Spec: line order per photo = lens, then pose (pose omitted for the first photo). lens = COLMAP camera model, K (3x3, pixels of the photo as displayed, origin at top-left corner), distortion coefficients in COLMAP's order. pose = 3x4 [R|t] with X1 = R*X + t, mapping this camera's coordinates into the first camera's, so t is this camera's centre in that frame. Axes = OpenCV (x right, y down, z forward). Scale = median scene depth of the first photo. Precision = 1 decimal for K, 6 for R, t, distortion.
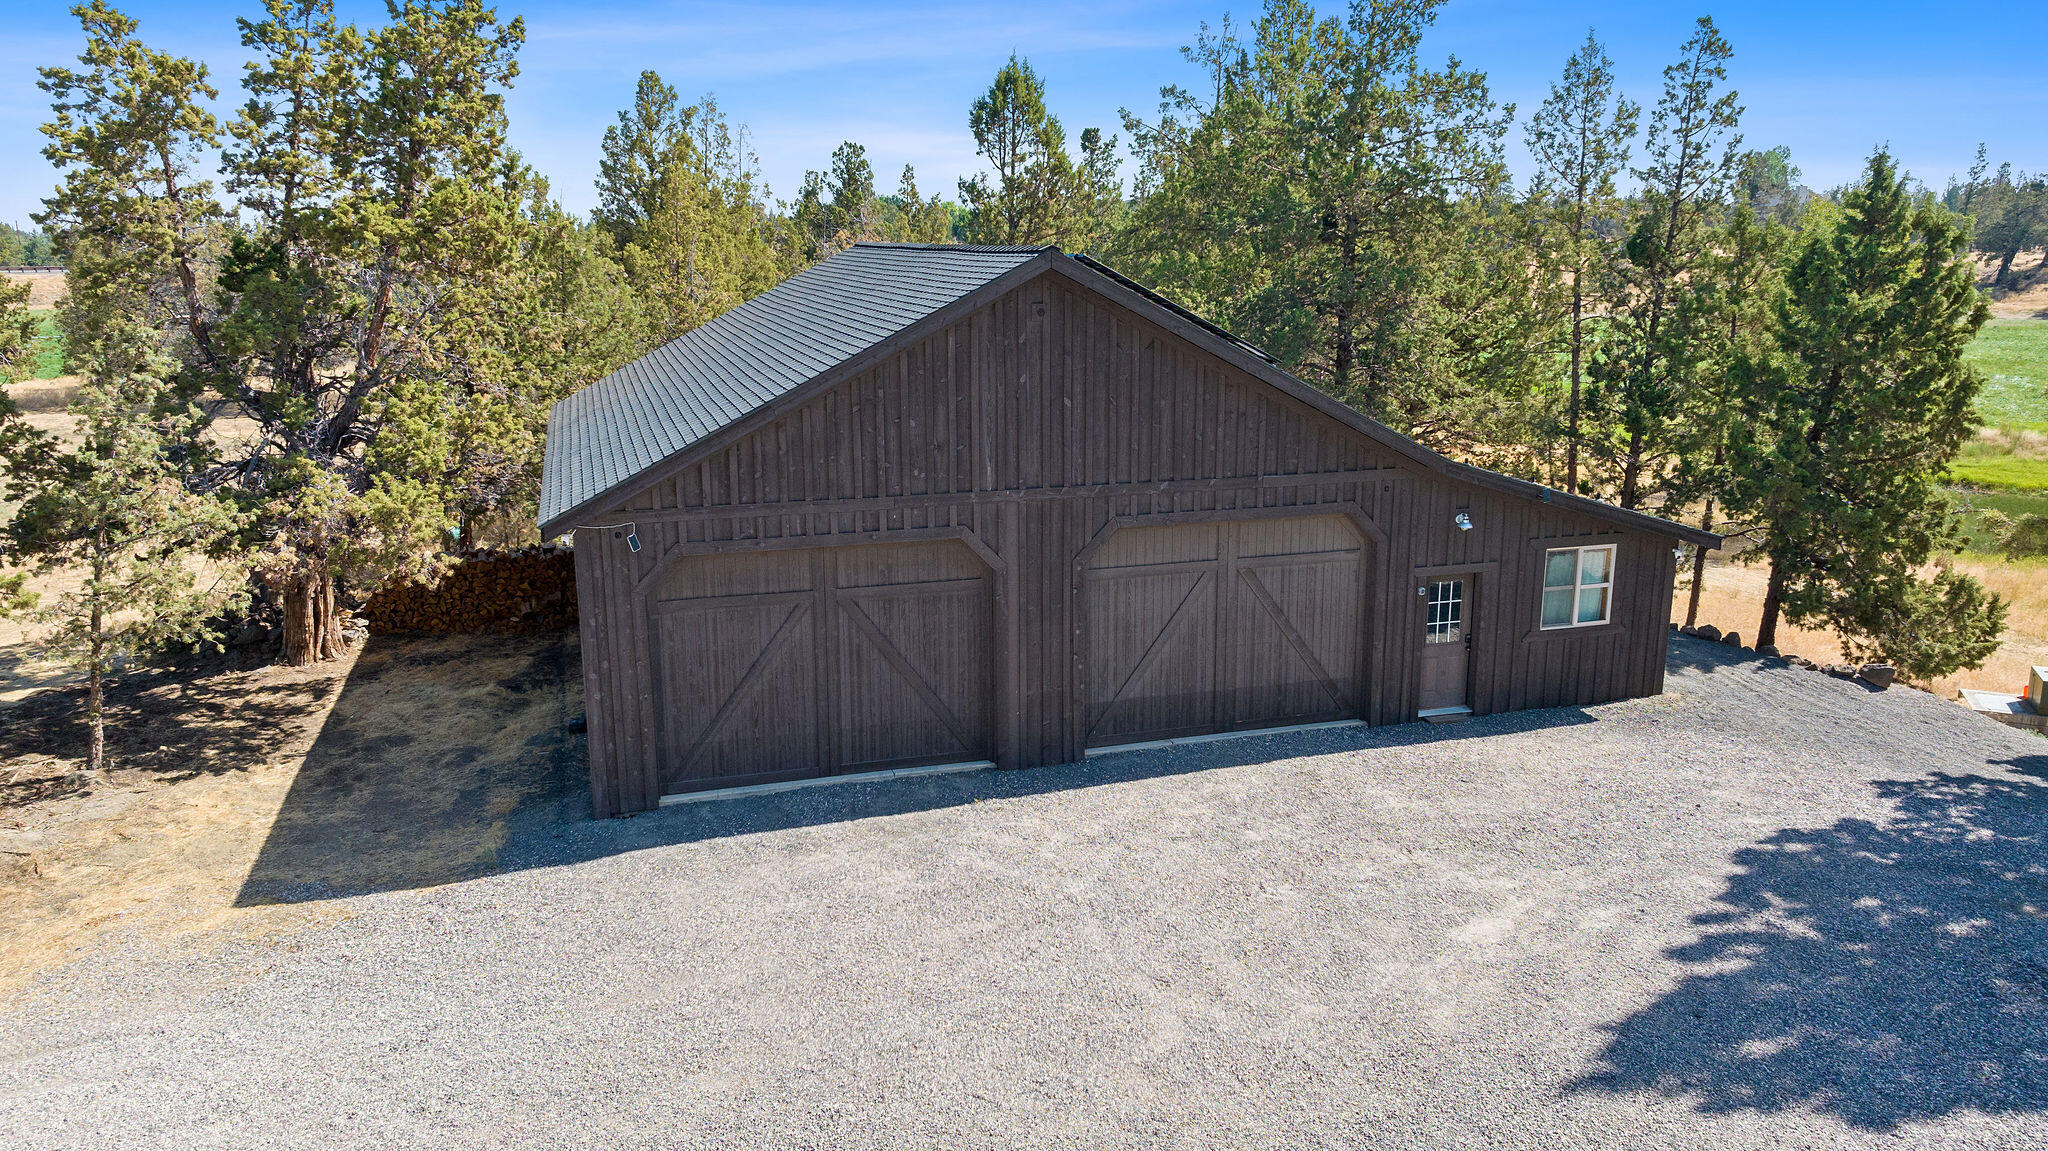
lens RADIAL K [[1468.9, 0, 1021.9], [0, 1468.9, 564.0], [0, 0, 1]] dist [-0.032984, 0.018973]
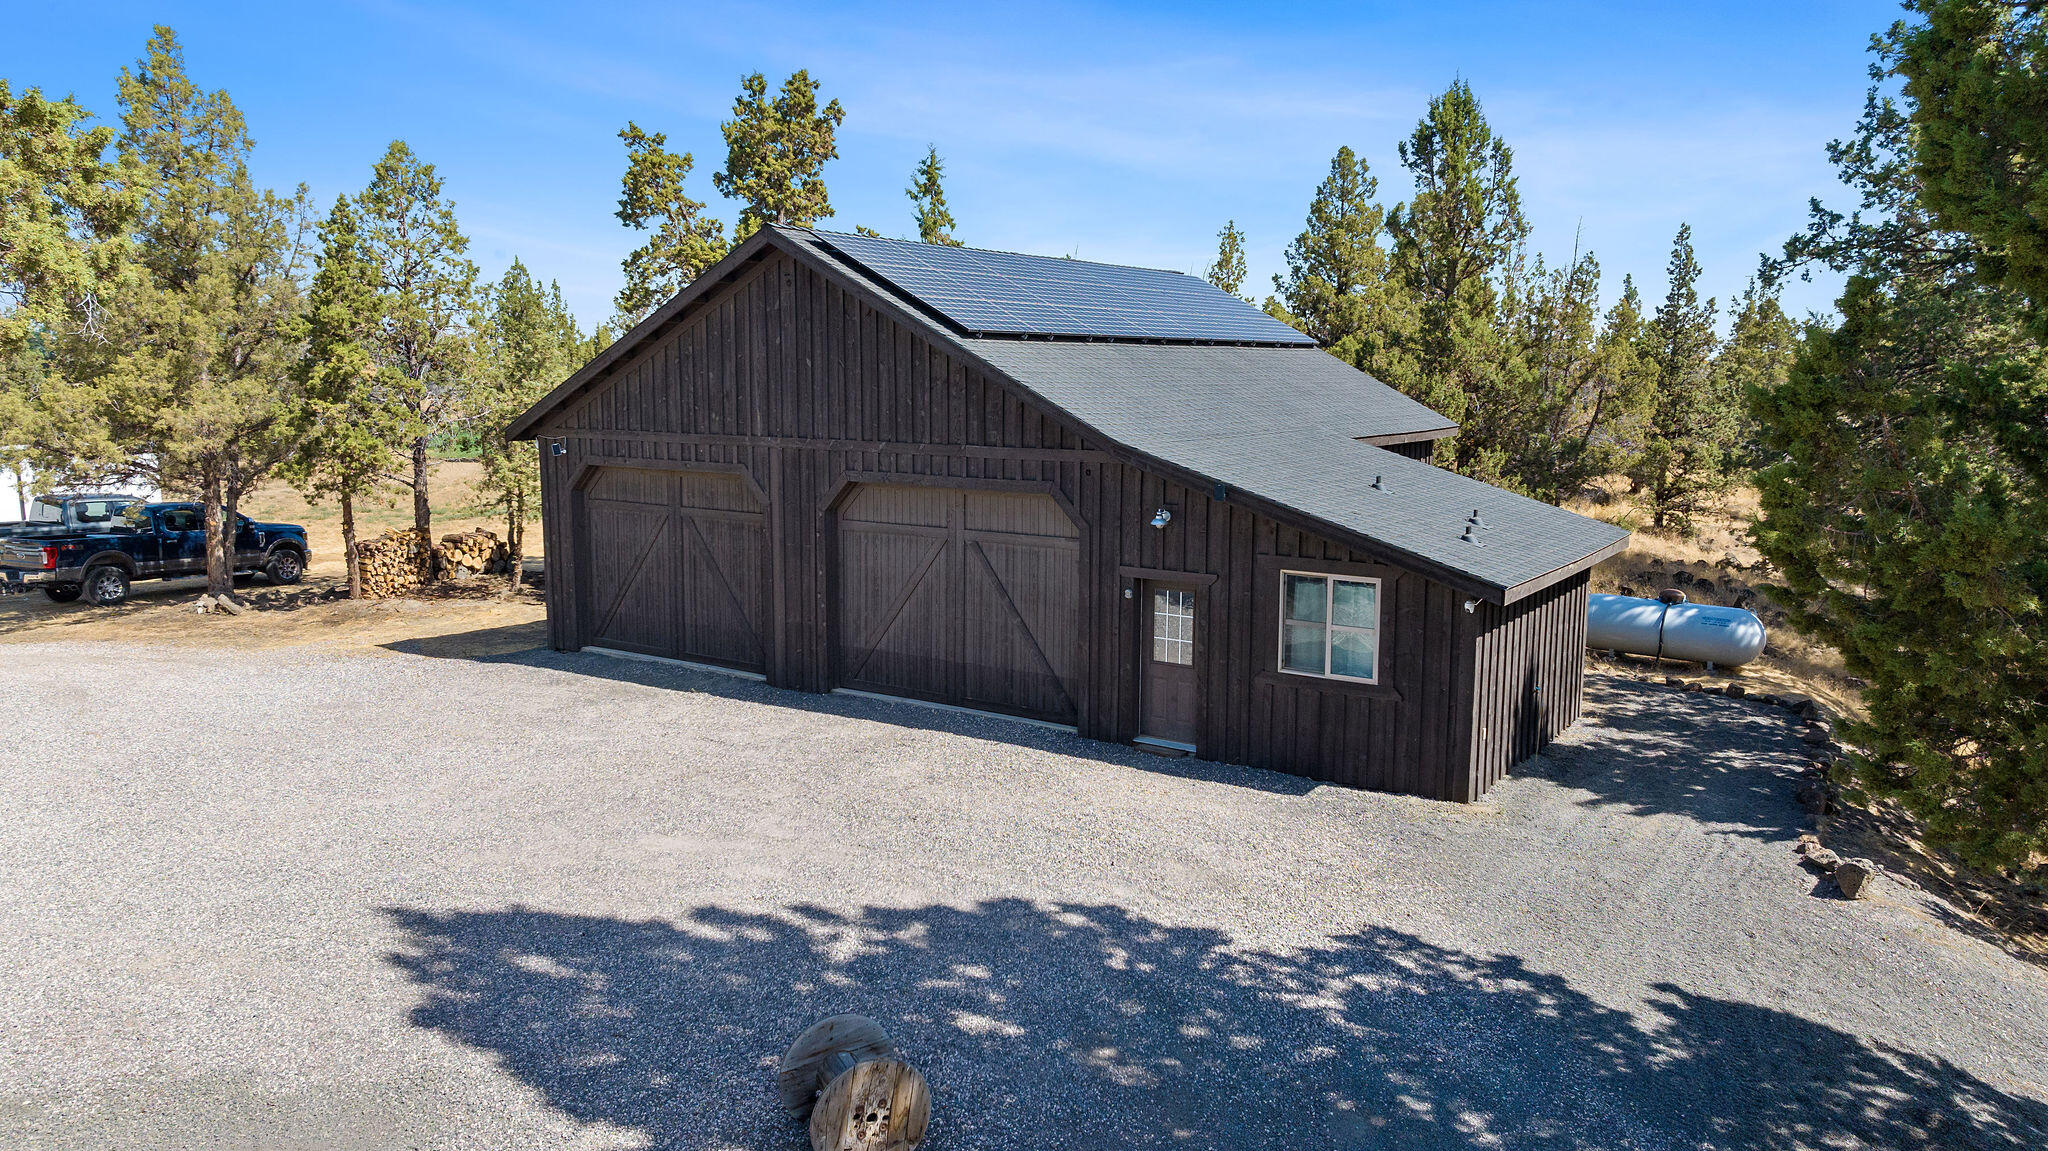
lens RADIAL K [[1468.9, 0, 1021.0], [0, 1468.9, 580.9], [0, 0, 1]] dist [-0.032984, 0.018973]
pose [[0.622887, 0.121598, -0.772804, 0.992665], [-0.174336, 0.984581, 0.014404, 0.010230], [0.762639, 0.125756, 0.634481, 0.419043]]
